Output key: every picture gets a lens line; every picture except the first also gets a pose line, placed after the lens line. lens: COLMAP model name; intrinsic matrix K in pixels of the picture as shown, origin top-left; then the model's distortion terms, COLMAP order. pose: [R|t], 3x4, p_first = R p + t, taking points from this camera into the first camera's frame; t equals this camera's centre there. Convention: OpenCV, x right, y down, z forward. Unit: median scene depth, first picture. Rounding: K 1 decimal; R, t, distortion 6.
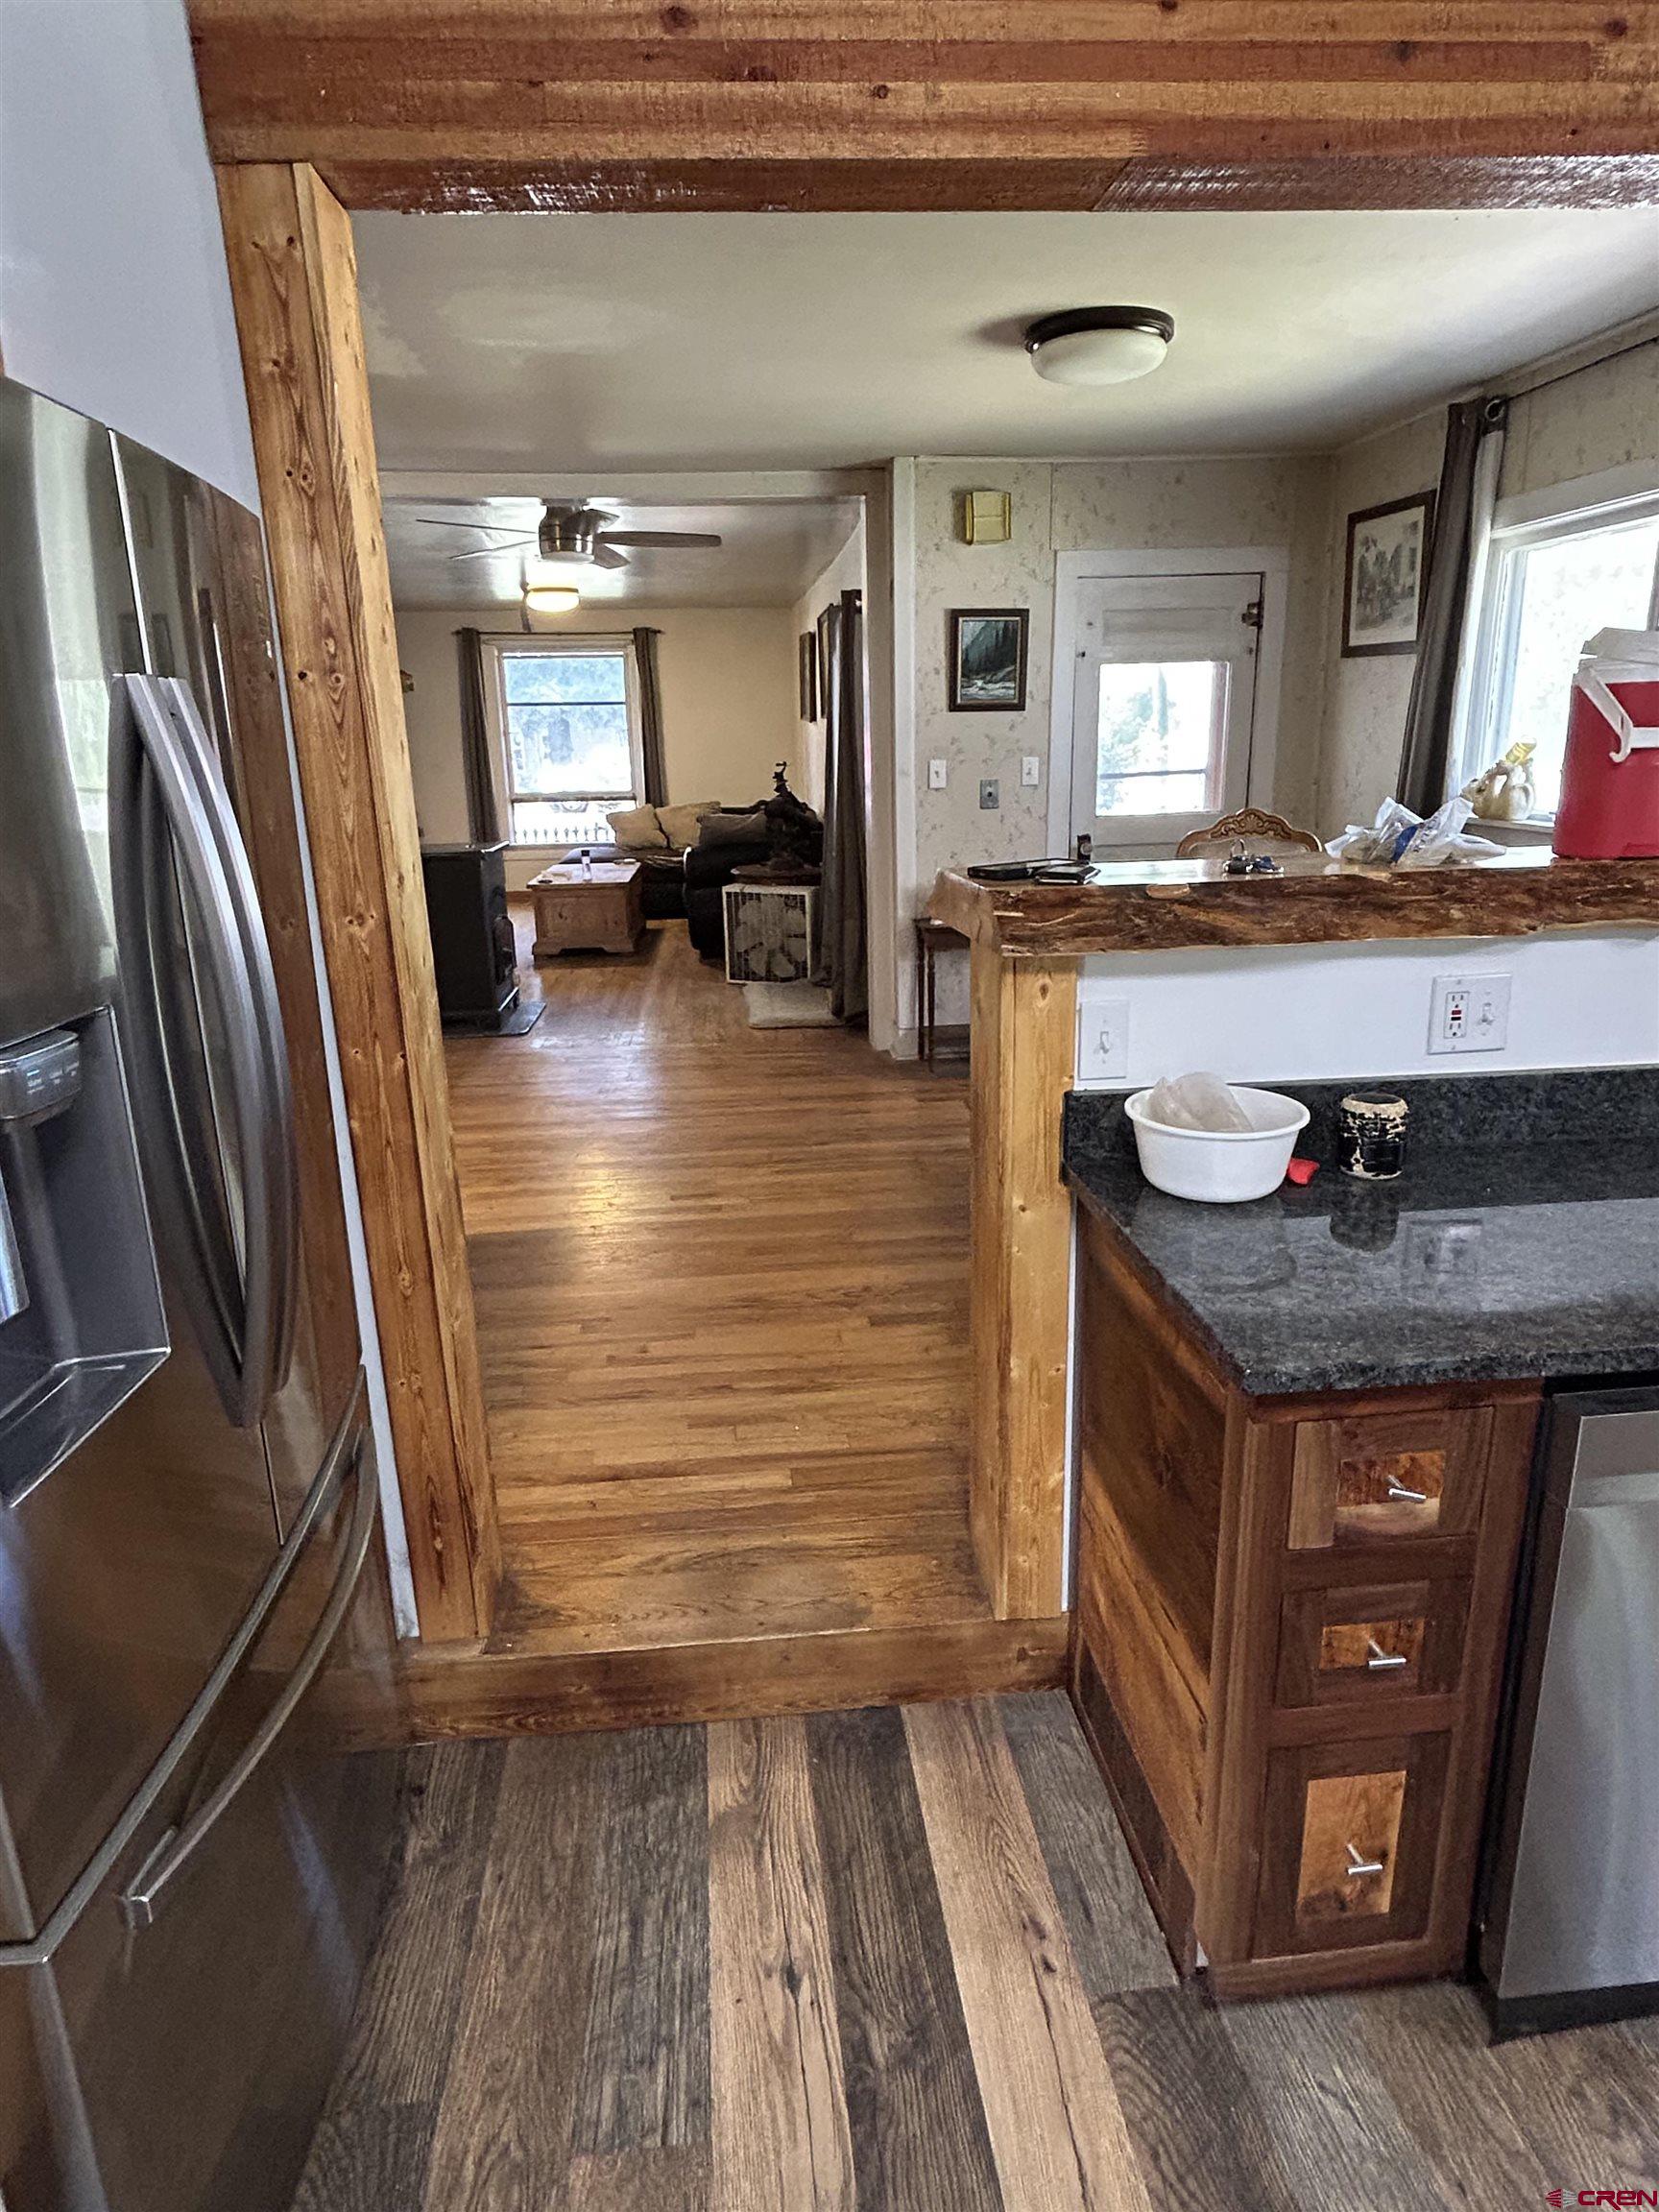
lens RADIAL K [[1259.5, 0, 823.1], [0, 1259.5, 1094.2], [0, 0, 1]] dist [-0.001223, 0.000232]
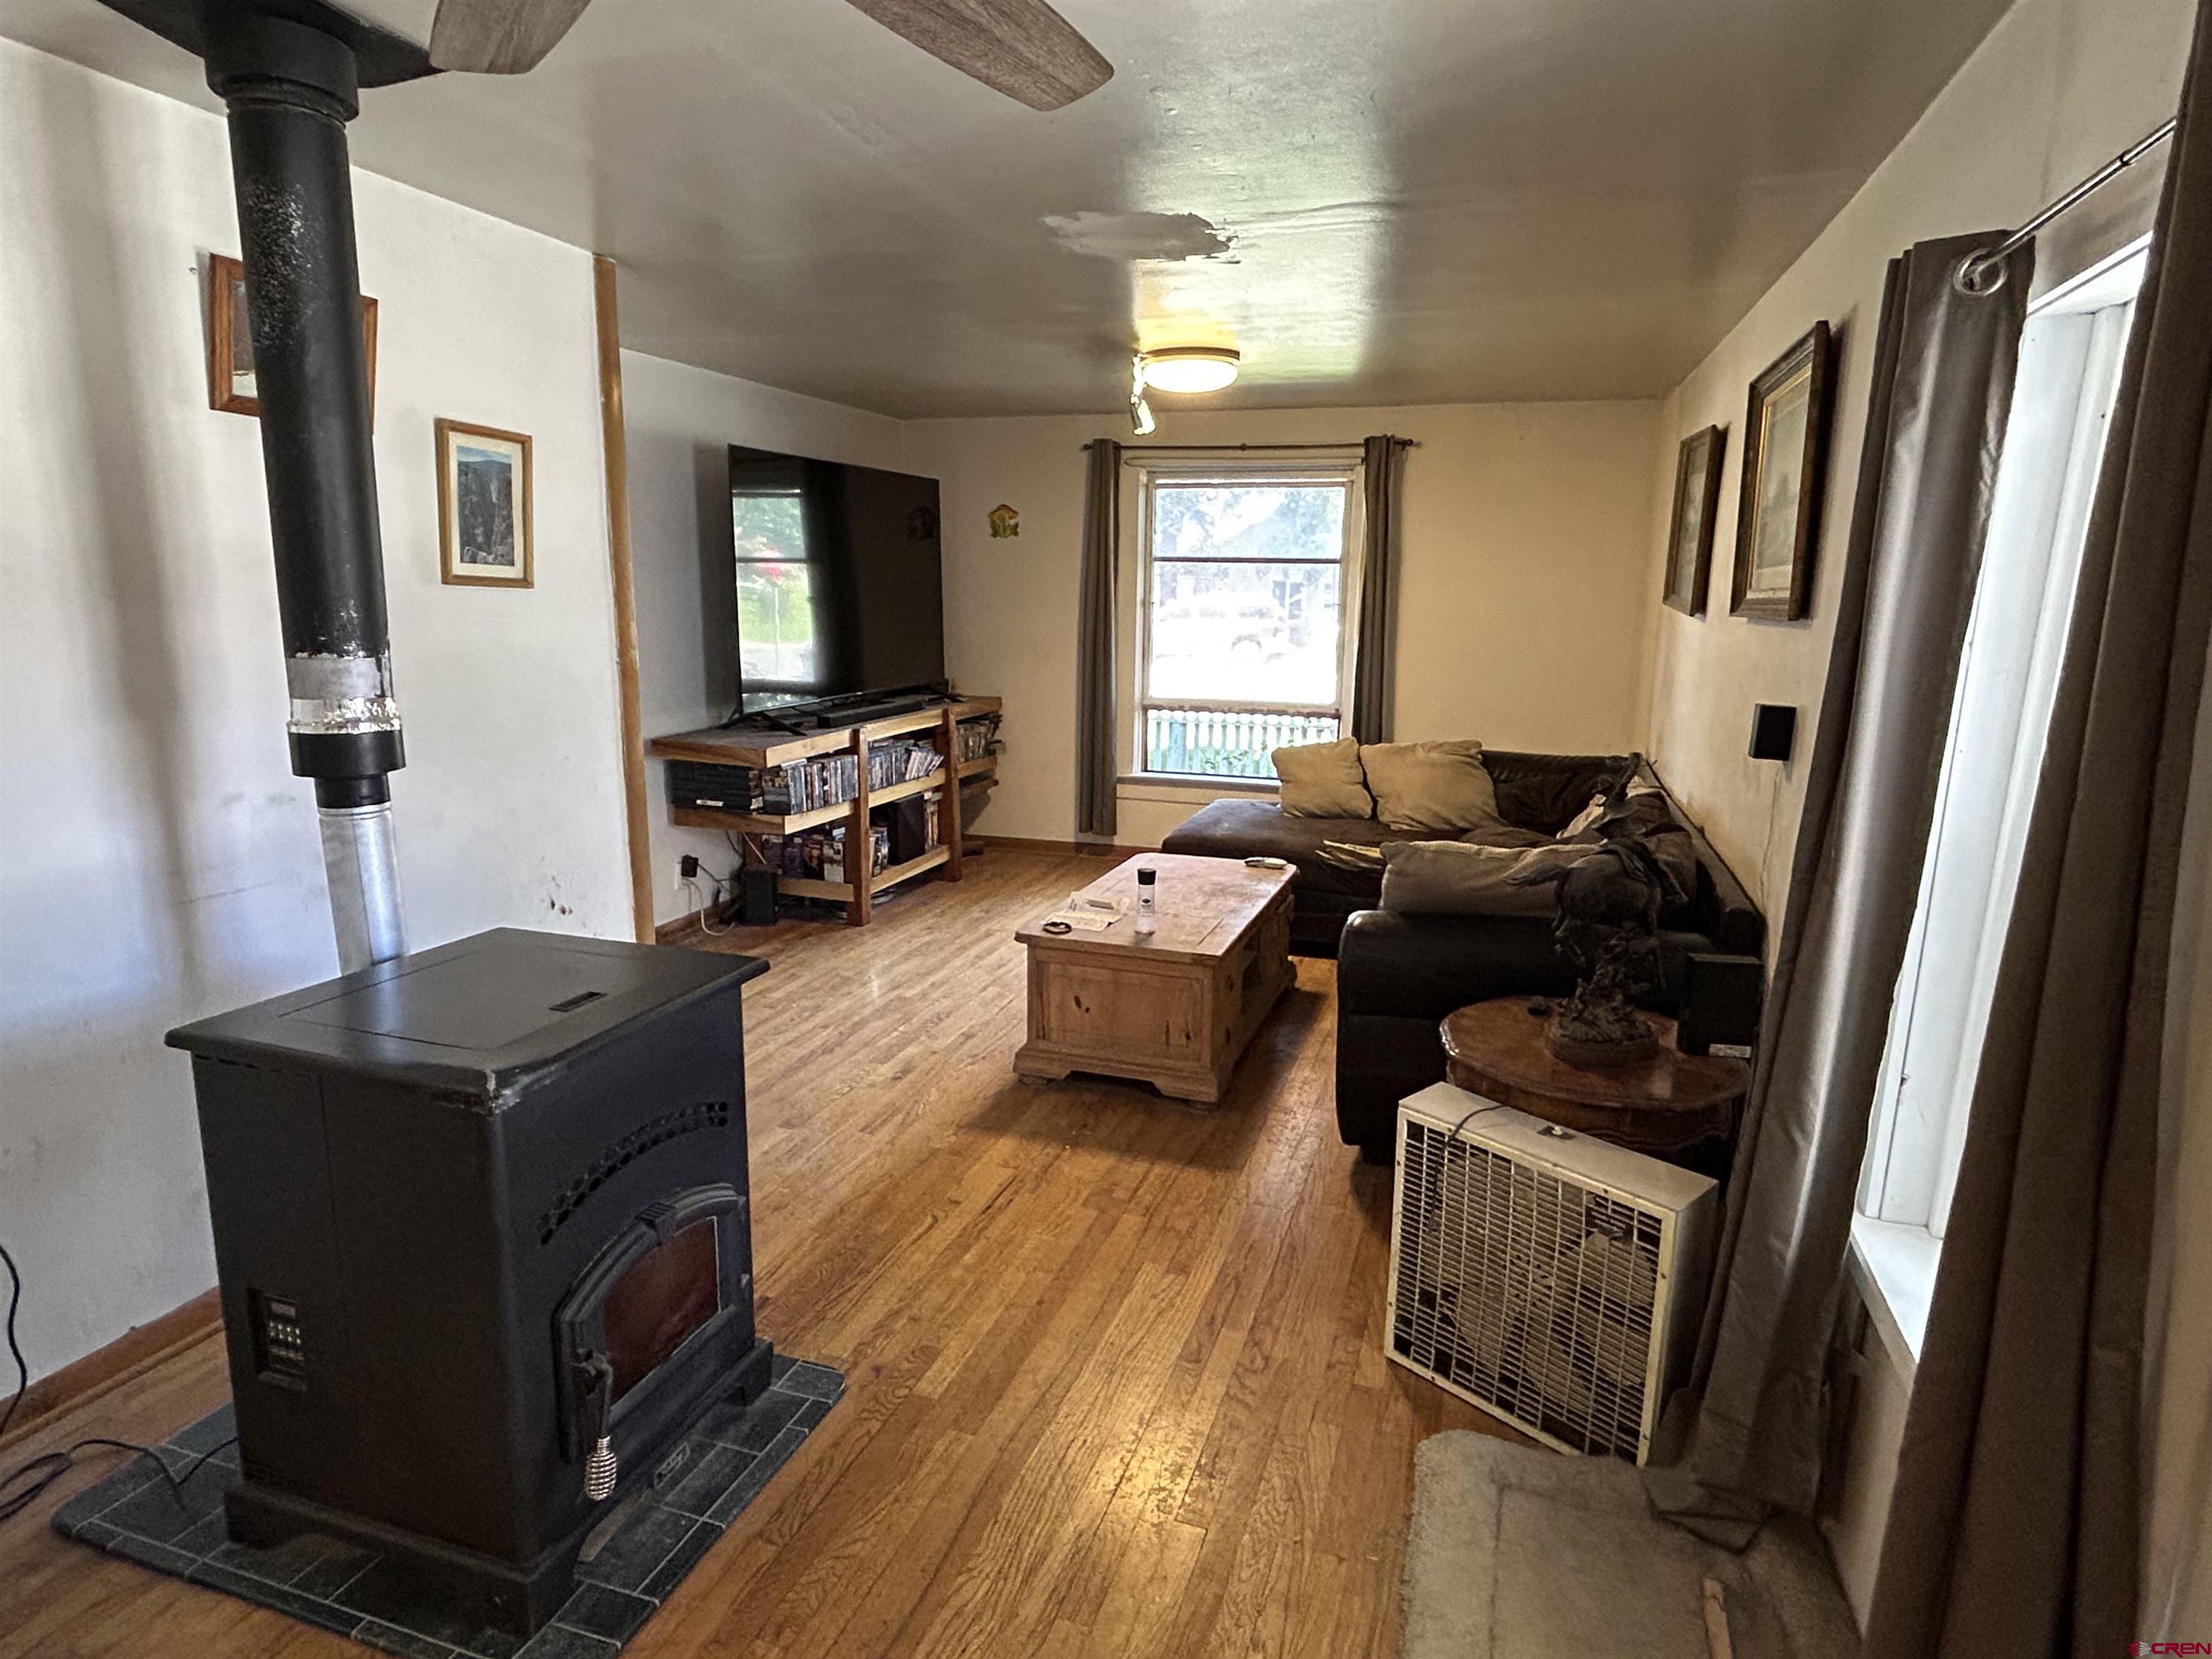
lens RADIAL K [[1249.0, 0, 1092.5], [0, 1249.0, 827.2], [0, 0, 1]] dist [-0.000813, 0.002185]
pose [[0.915360, 0.111394, -0.386920, -0.023022], [-0.143687, 0.988068, -0.055464, -0.144156], [0.376125, 0.106365, 0.920444, 0.447182]]
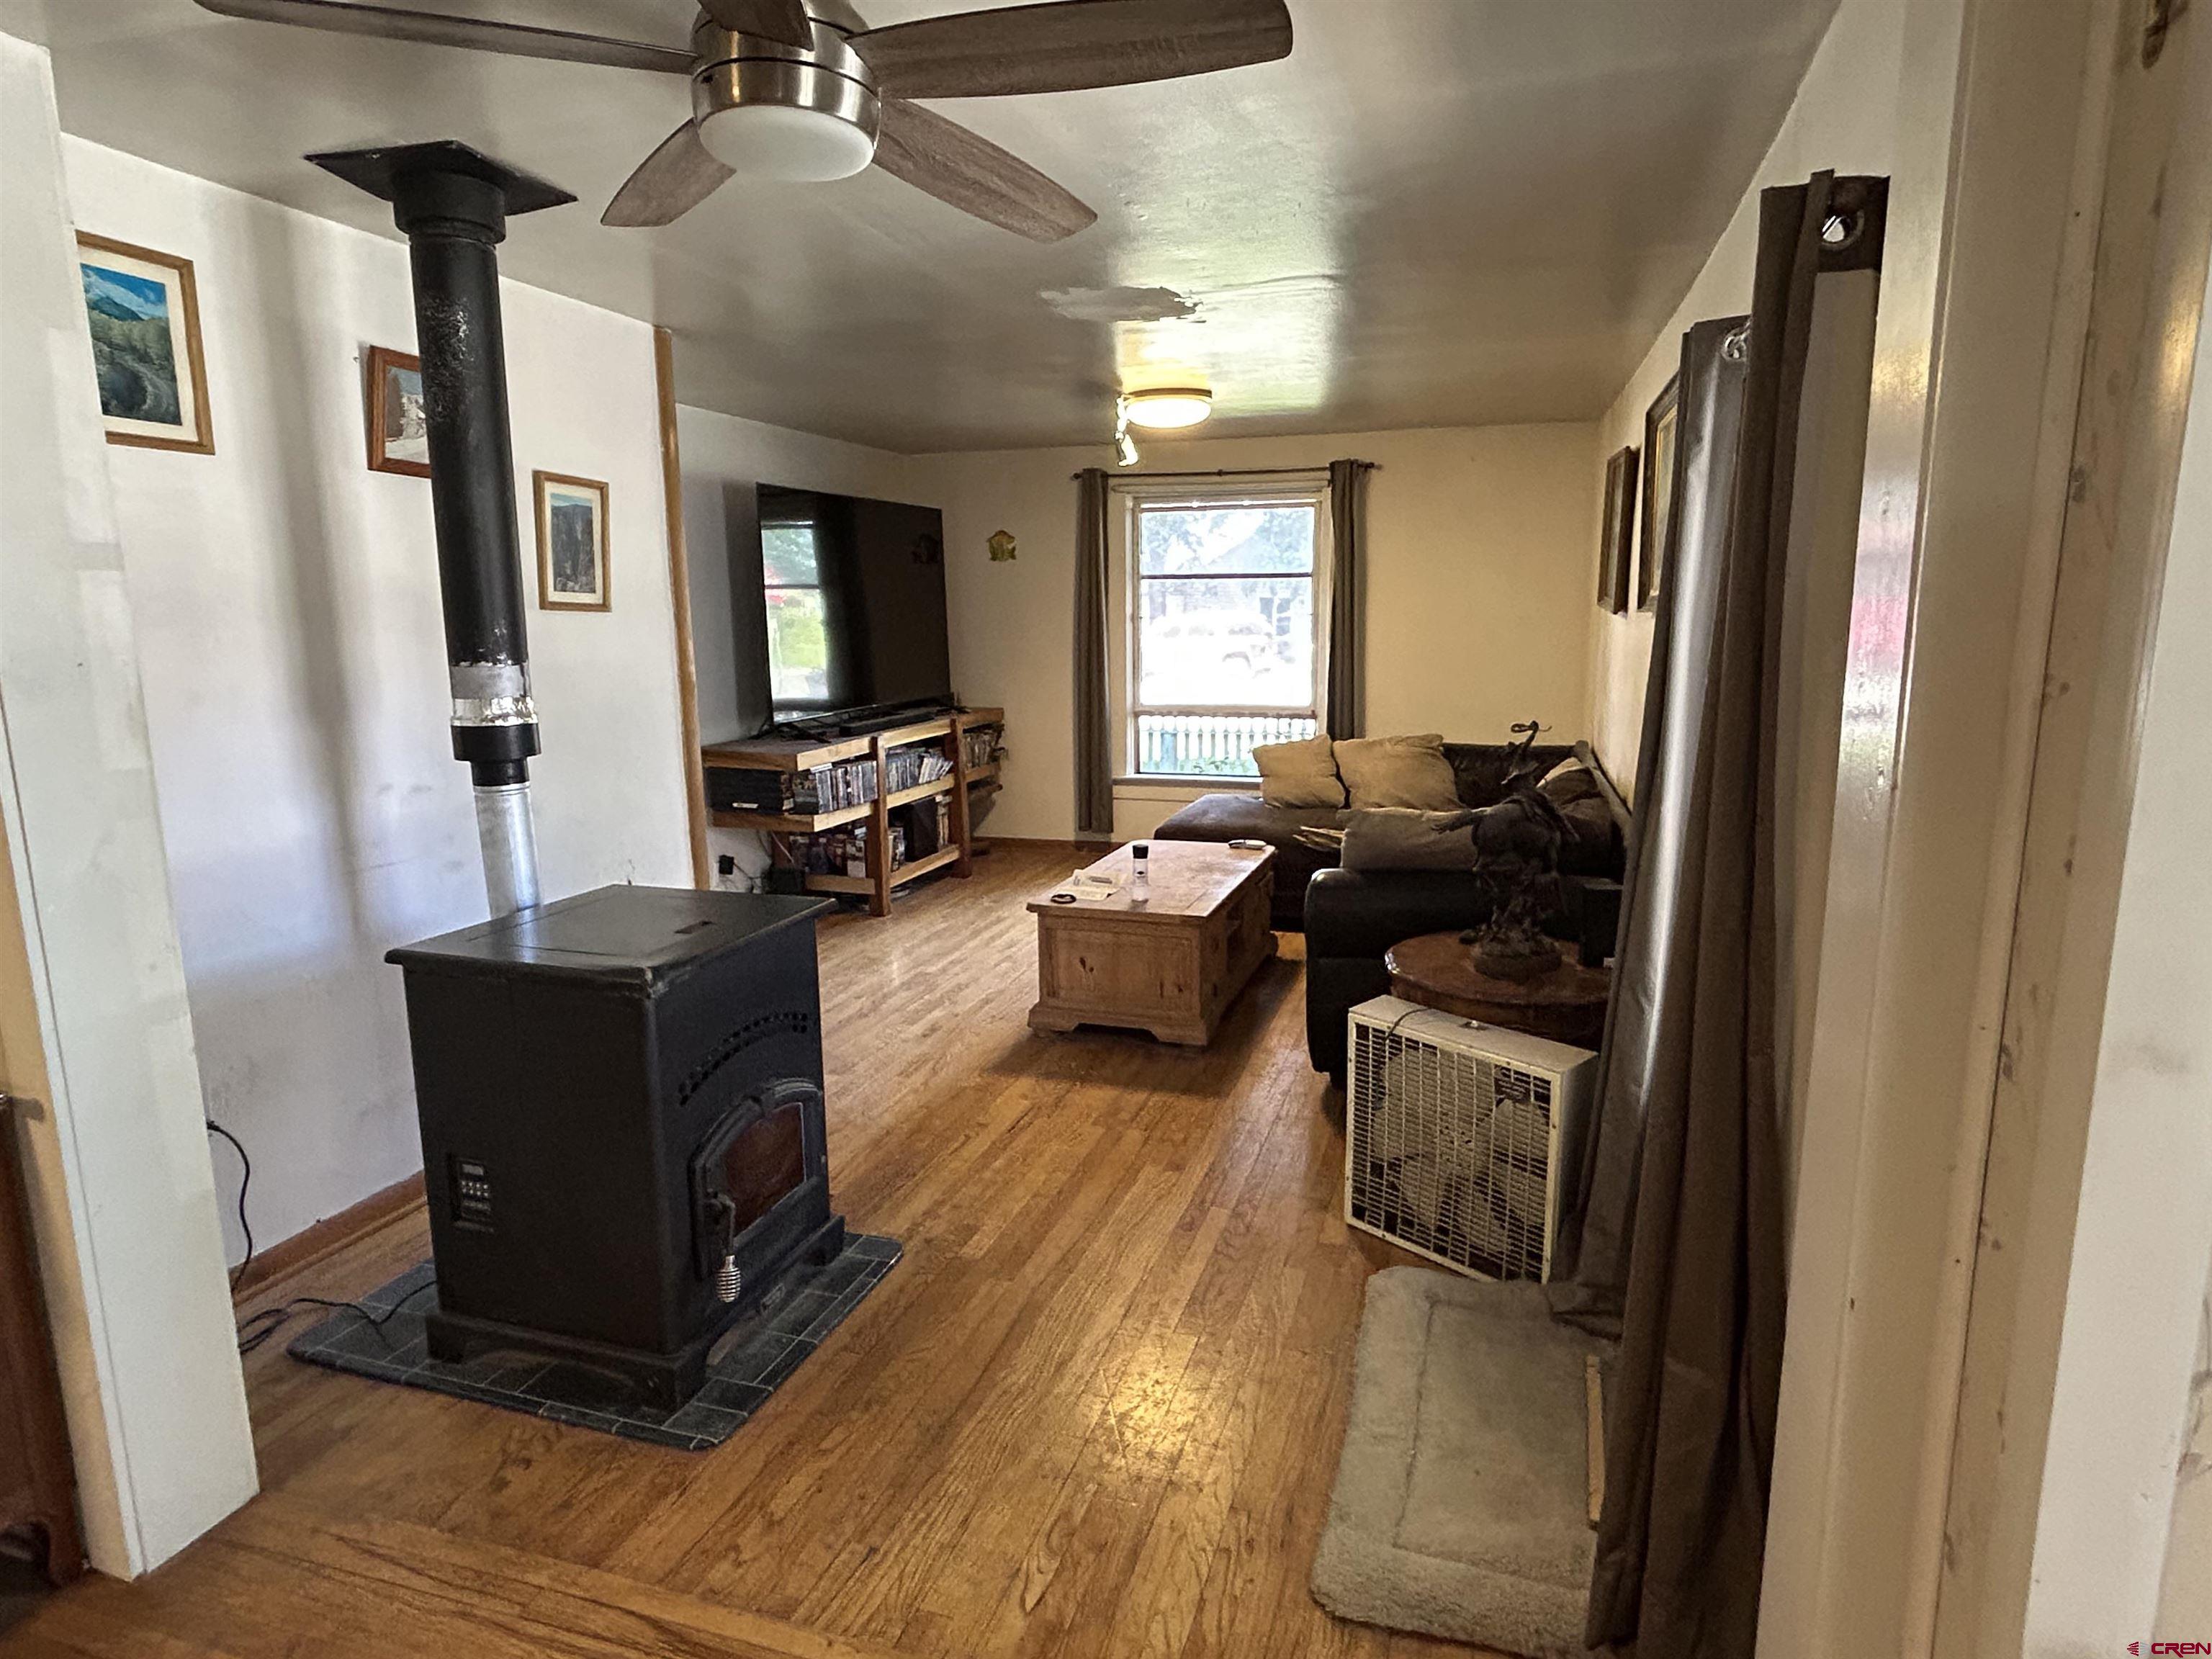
lens RADIAL K [[1250.0, 0, 1098.5], [0, 1250.0, 829.8], [0, 0, 1]] dist [0.000708, -0.001432]
pose [[0.920777, 0.082080, -0.381357, -0.001804], [-0.117920, 0.990443, -0.071540, -0.127796], [0.371840, 0.110842, 0.921656, 0.398197]]
